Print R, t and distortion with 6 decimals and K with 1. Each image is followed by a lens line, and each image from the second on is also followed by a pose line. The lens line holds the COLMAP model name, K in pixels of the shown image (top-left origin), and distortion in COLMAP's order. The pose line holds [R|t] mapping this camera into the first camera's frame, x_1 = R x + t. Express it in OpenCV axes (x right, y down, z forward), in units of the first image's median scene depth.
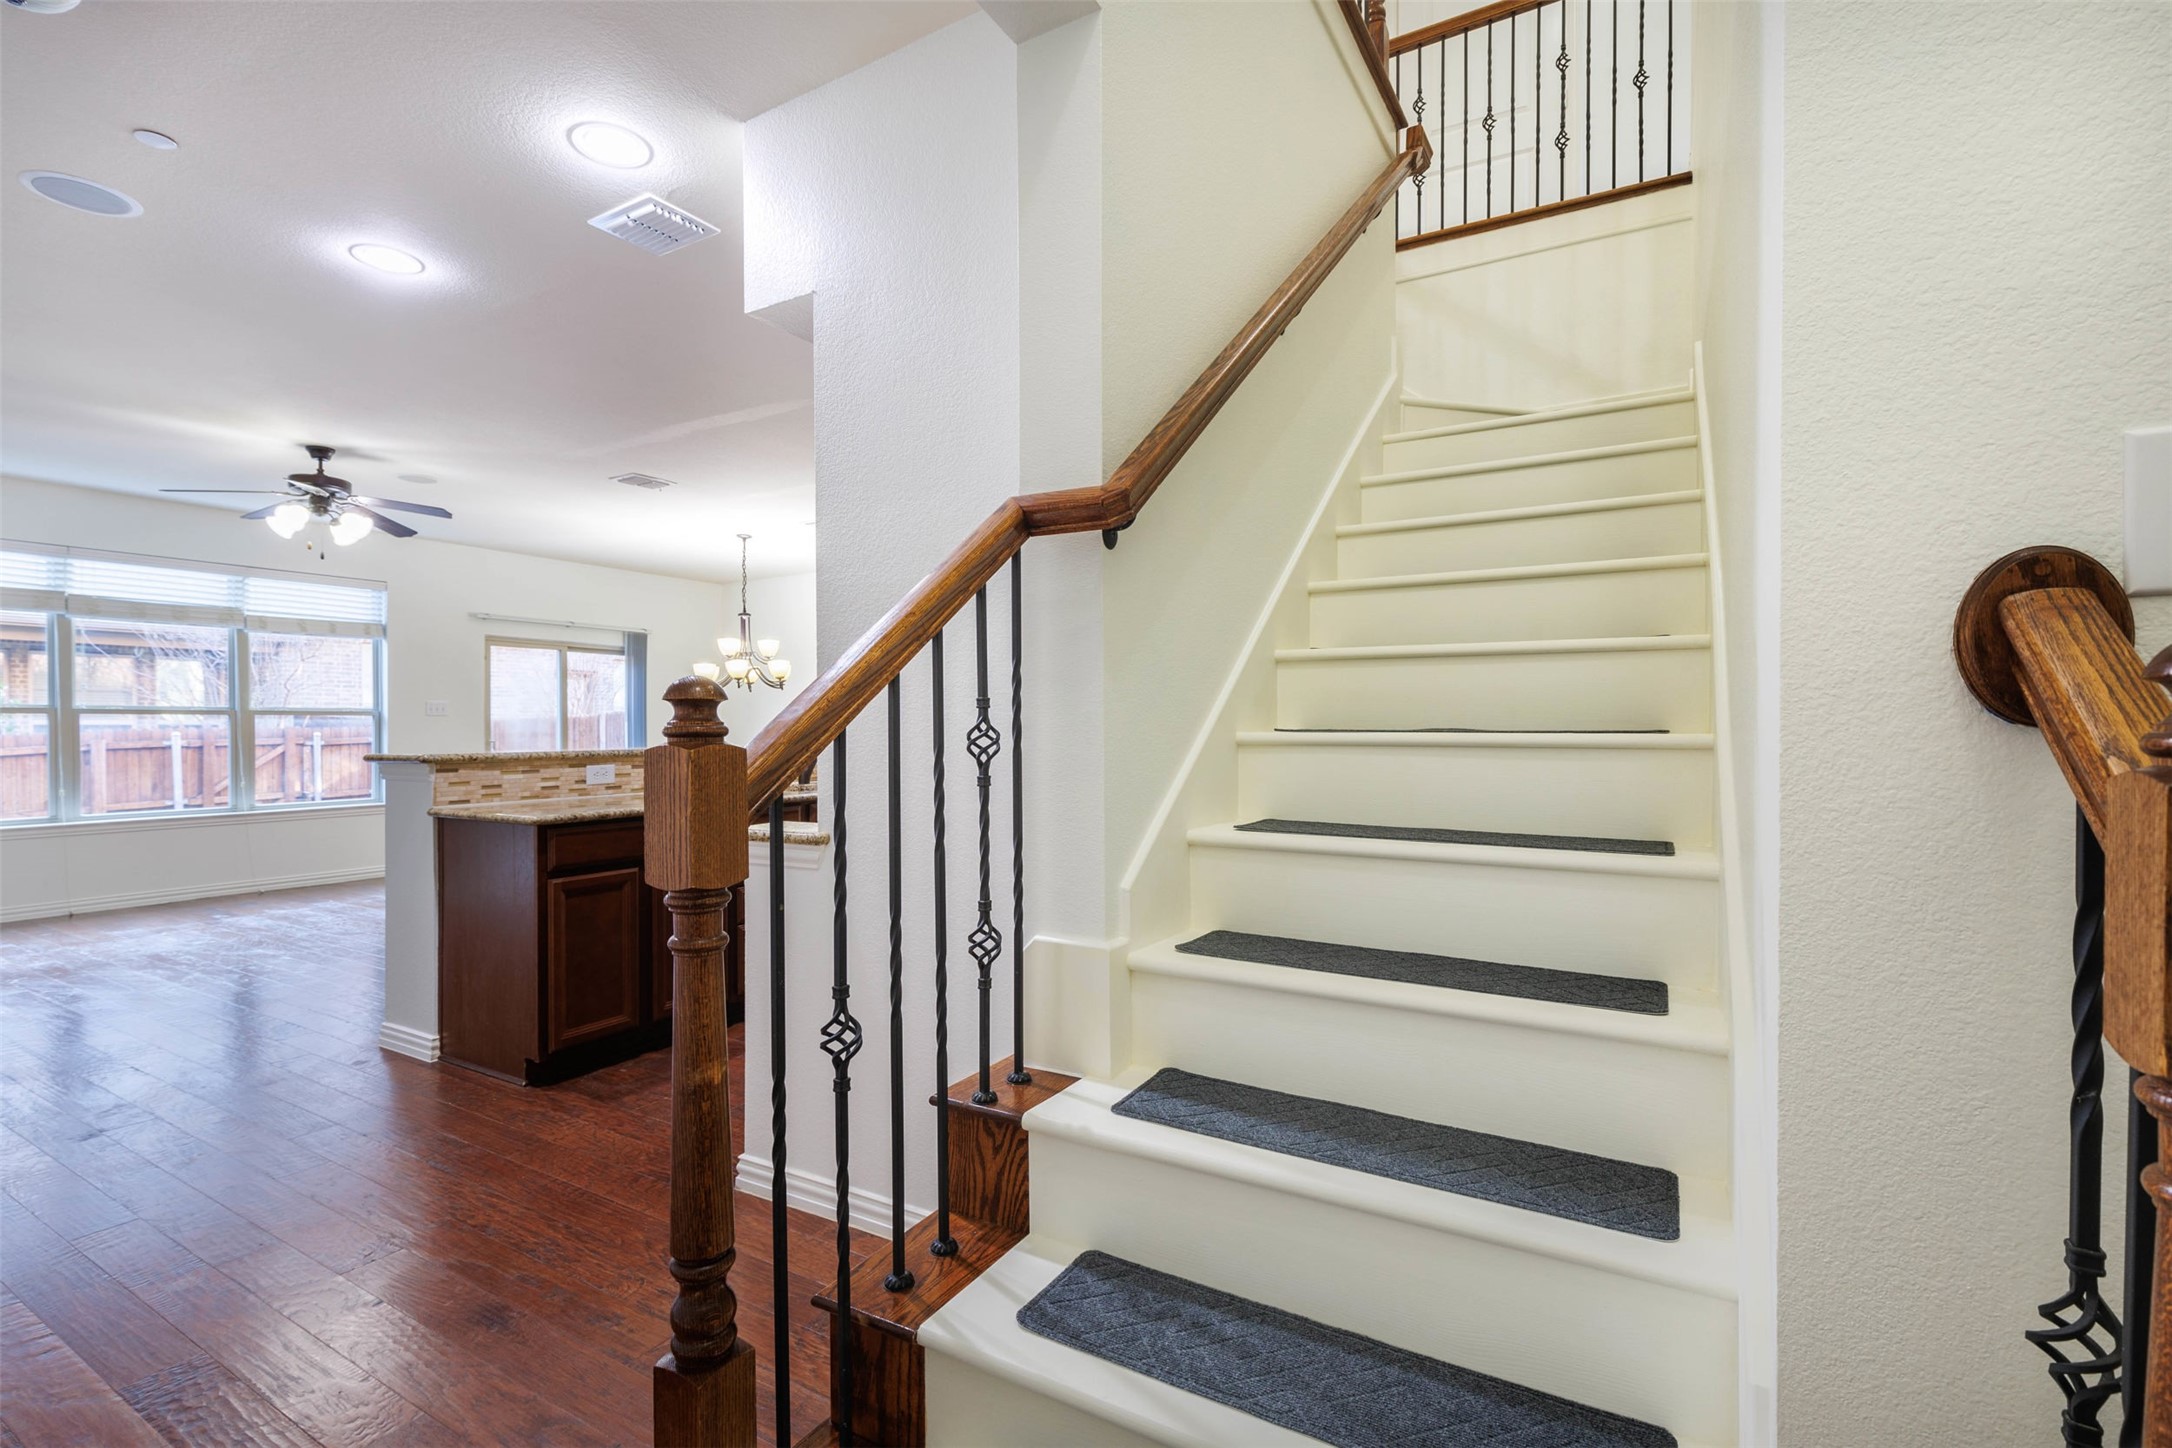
lens RADIAL K [[974.8, 0, 1093.0], [0, 974.8, 731.9], [0, 0, 1]] dist [0.003107, -0.000980]
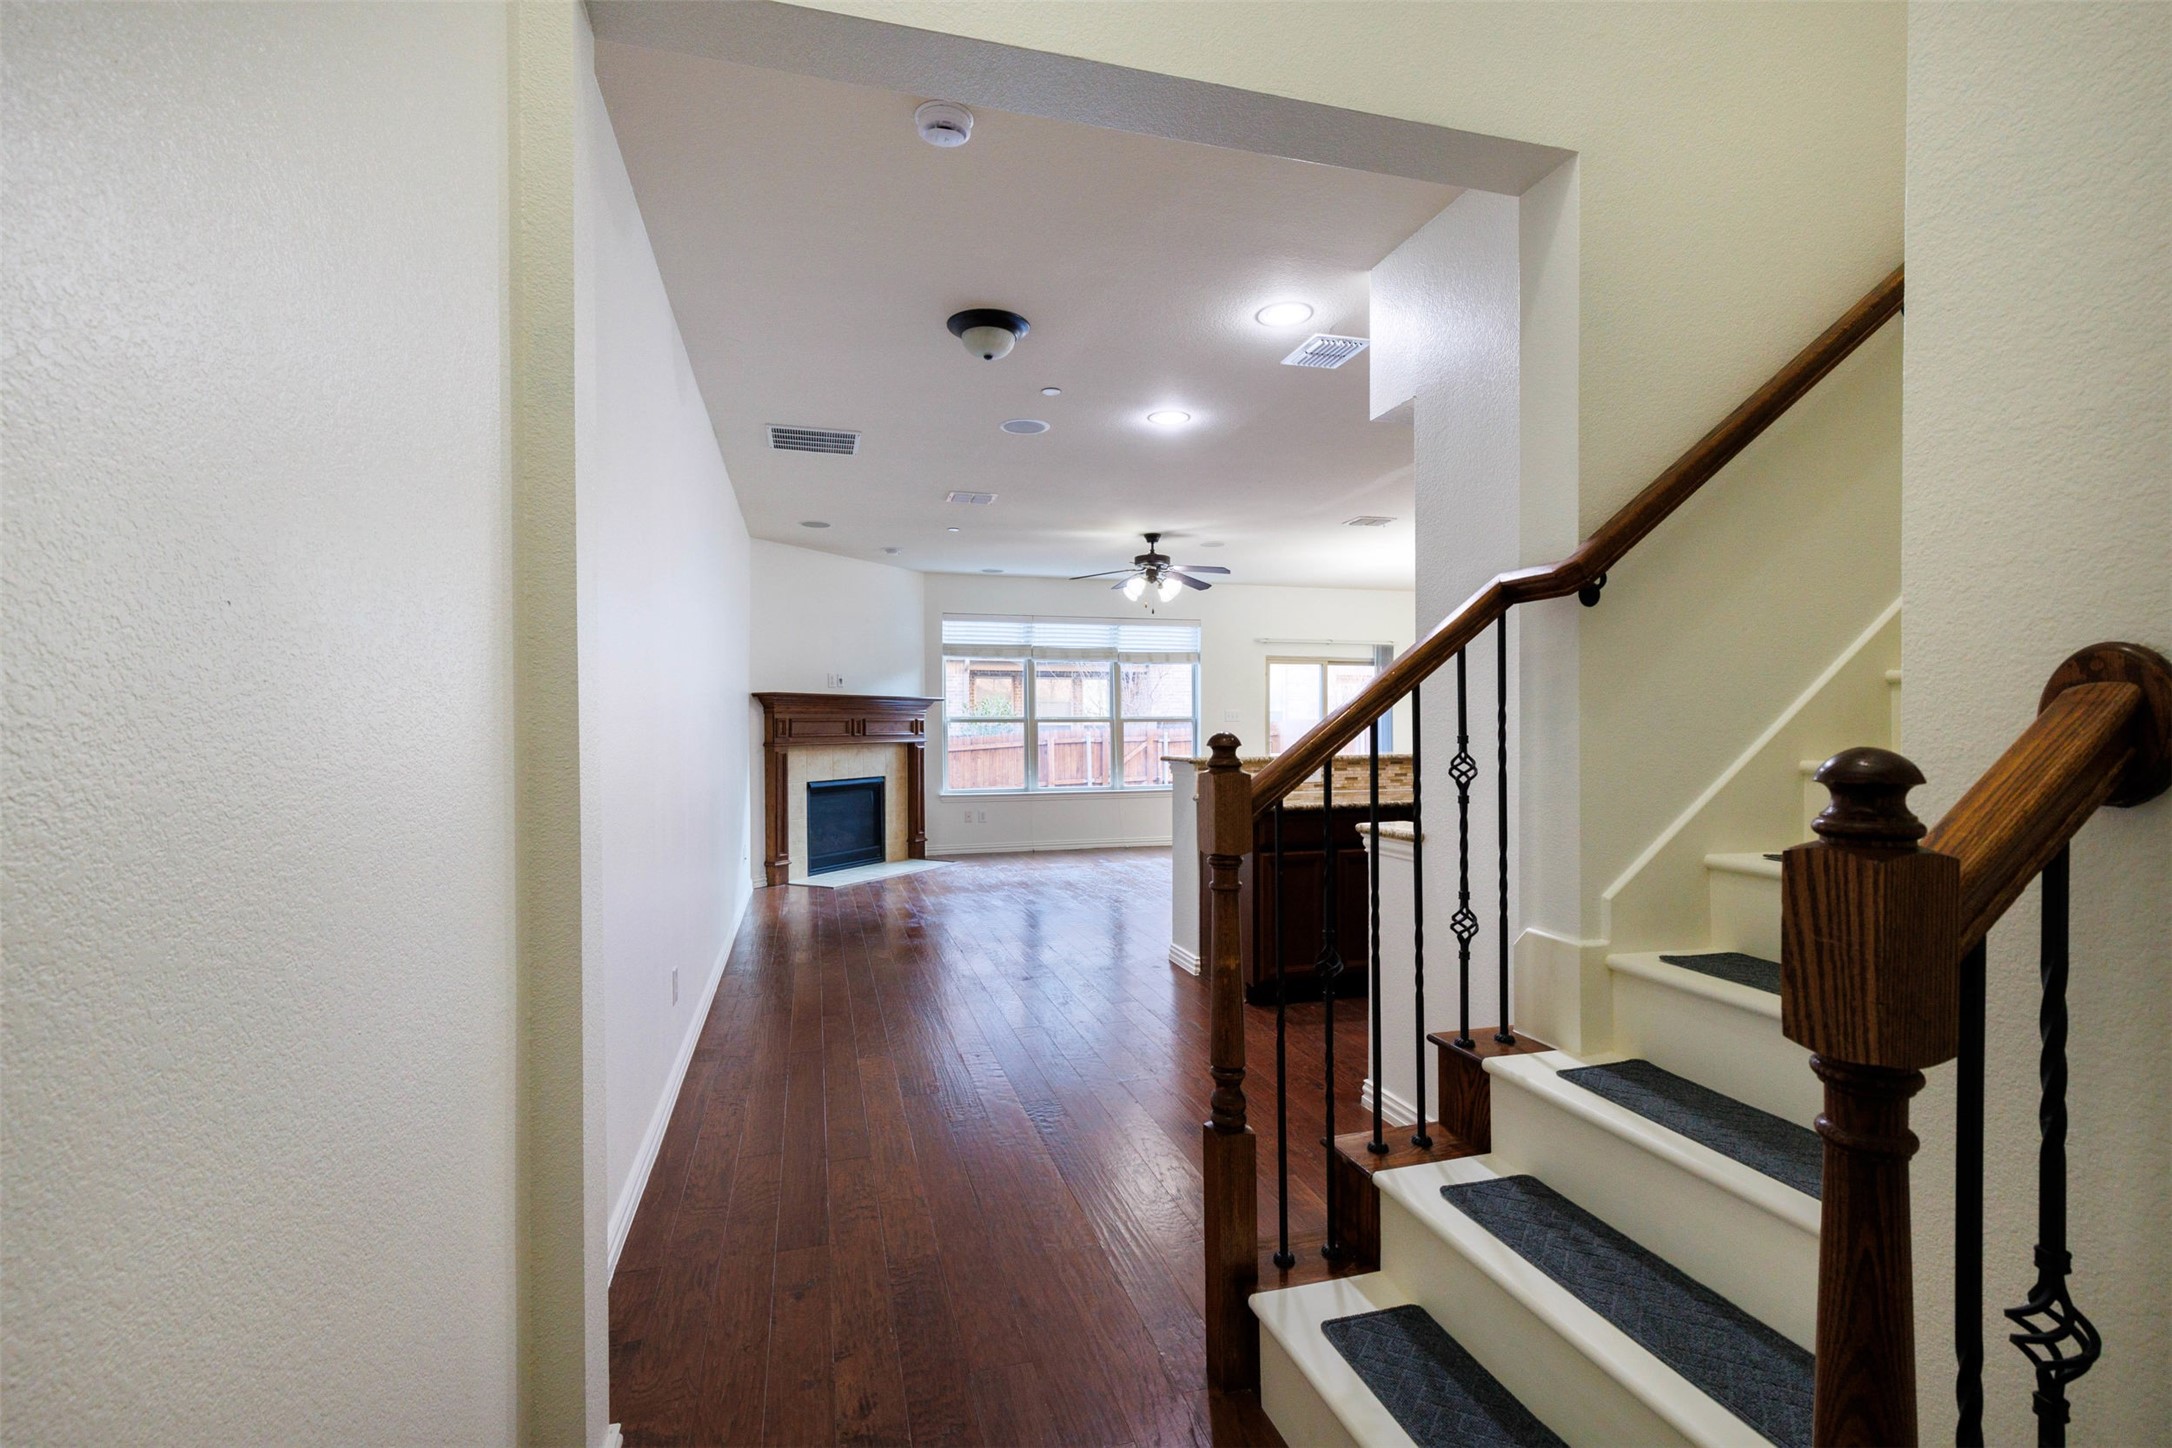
lens RADIAL K [[984.3, 0, 1091.1], [0, 984.3, 730.2], [0, 0, 1]] dist [0.006198, 0.000190]
pose [[0.721437, 0.003093, -0.692473, 0.177016], [-0.001465, 0.999995, 0.002939, -0.017885], [0.692478, -0.001106, 0.721438, -0.117311]]
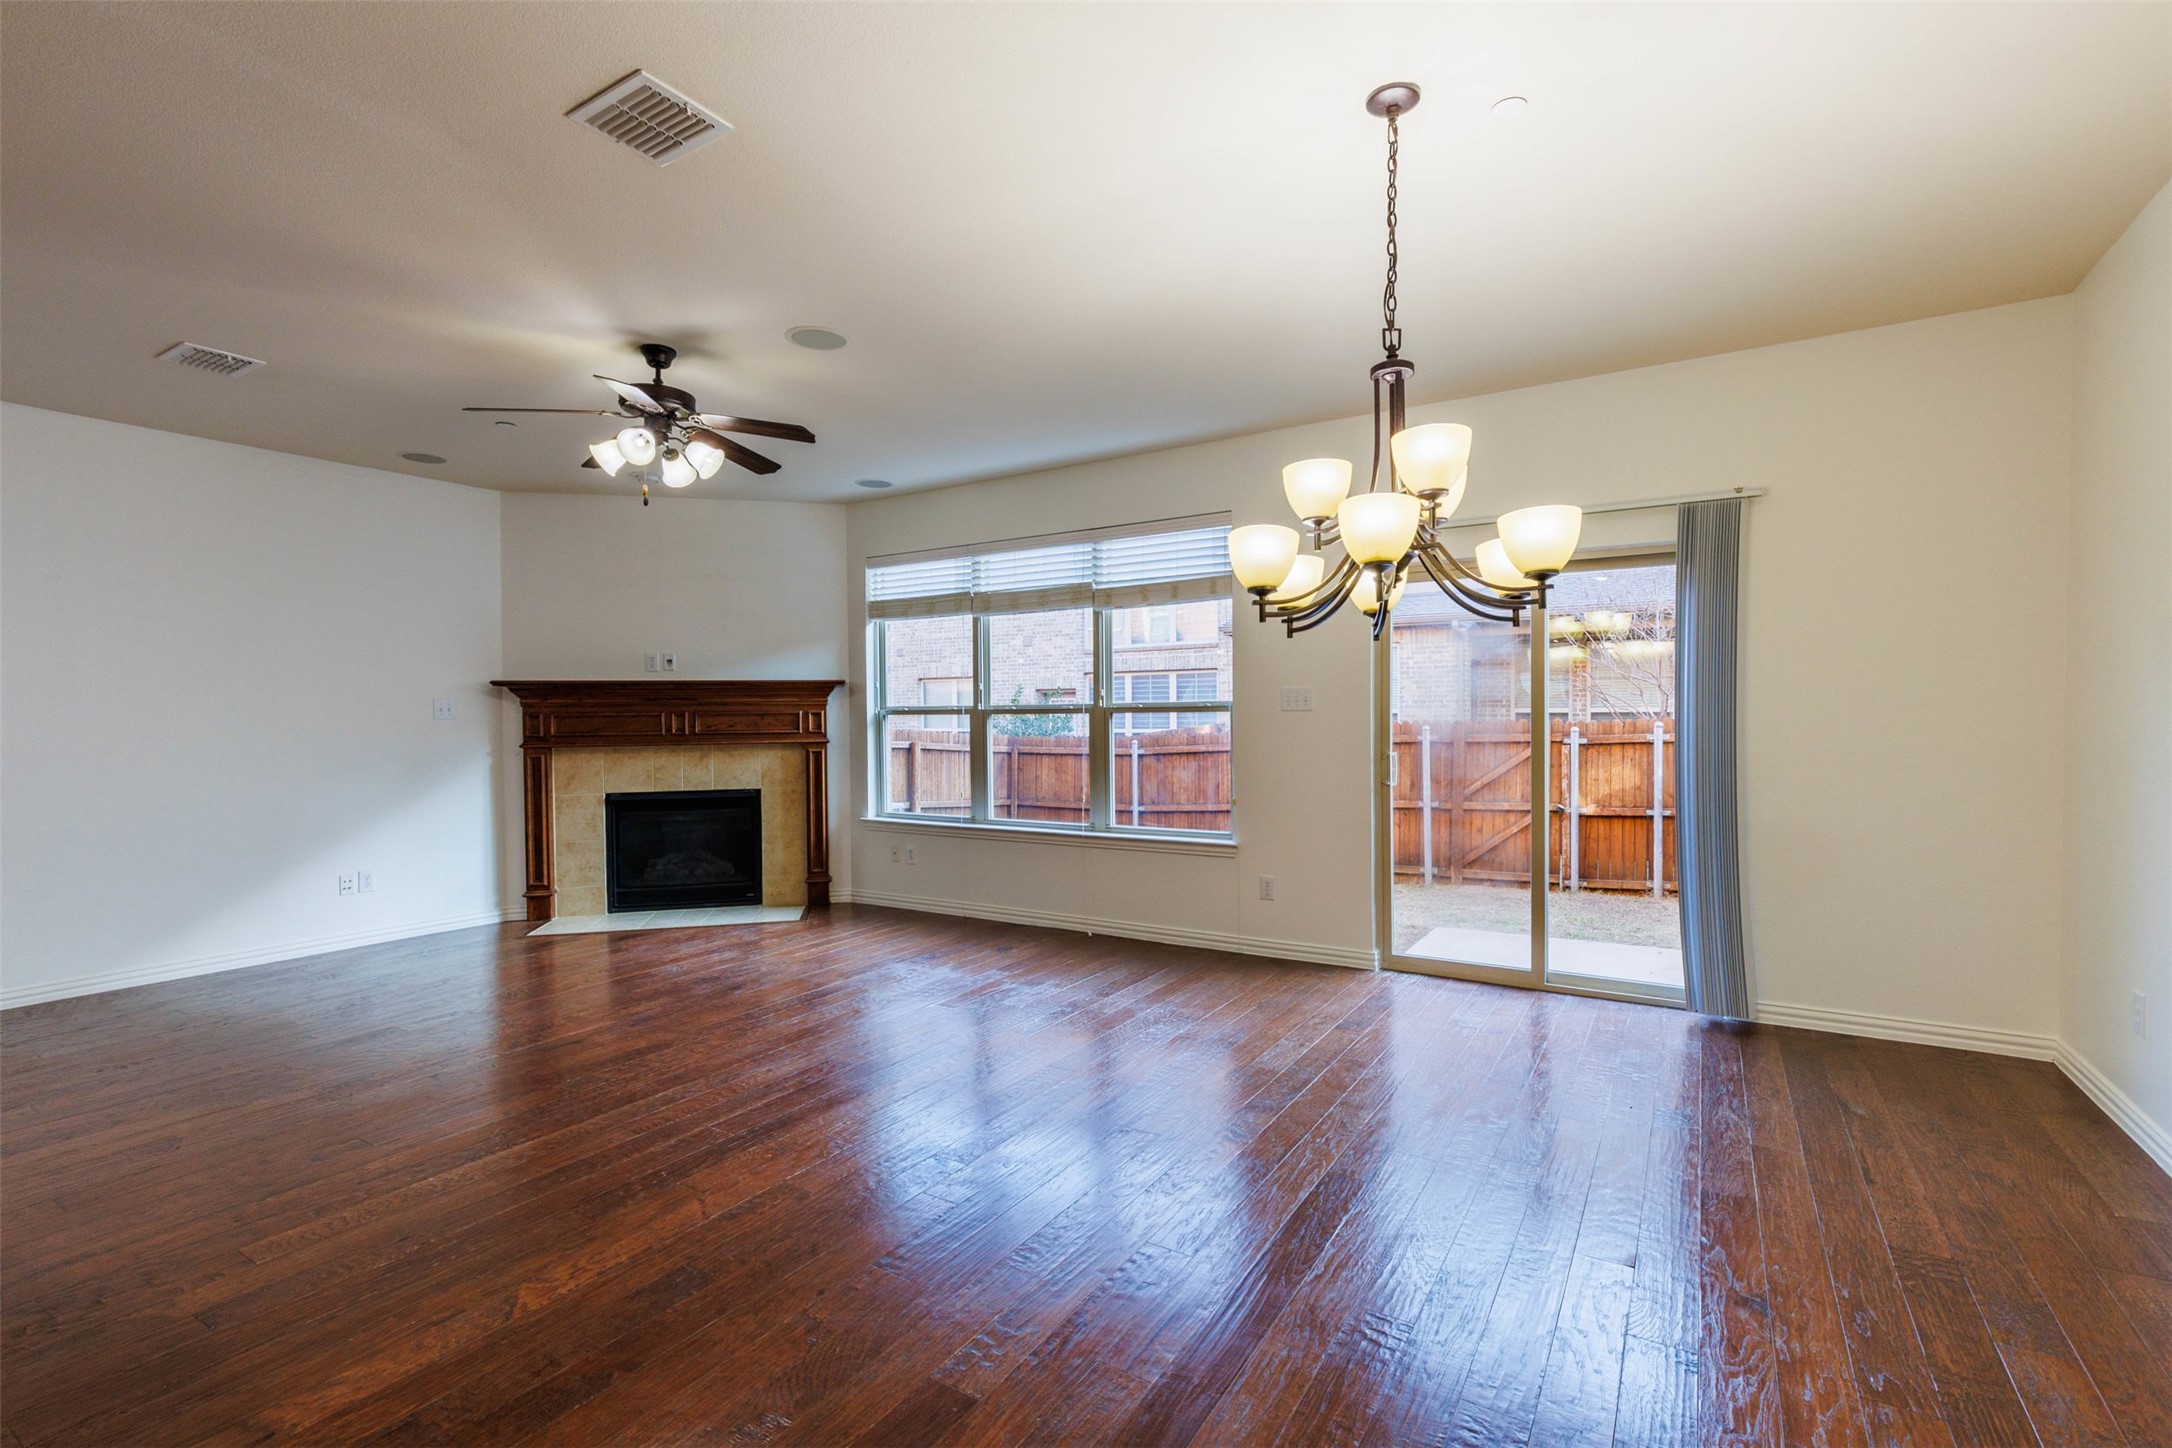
lens RADIAL K [[970.4, 0, 1097.8], [0, 970.4, 731.7], [0, 0, 1]] dist [0.011875, -0.000043]
pose [[-0.027352, 0.019430, -0.999437, -0.113396], [0.003540, 0.999807, 0.019340, -0.032192], [0.999620, -0.003009, -0.027415, 1.853636]]
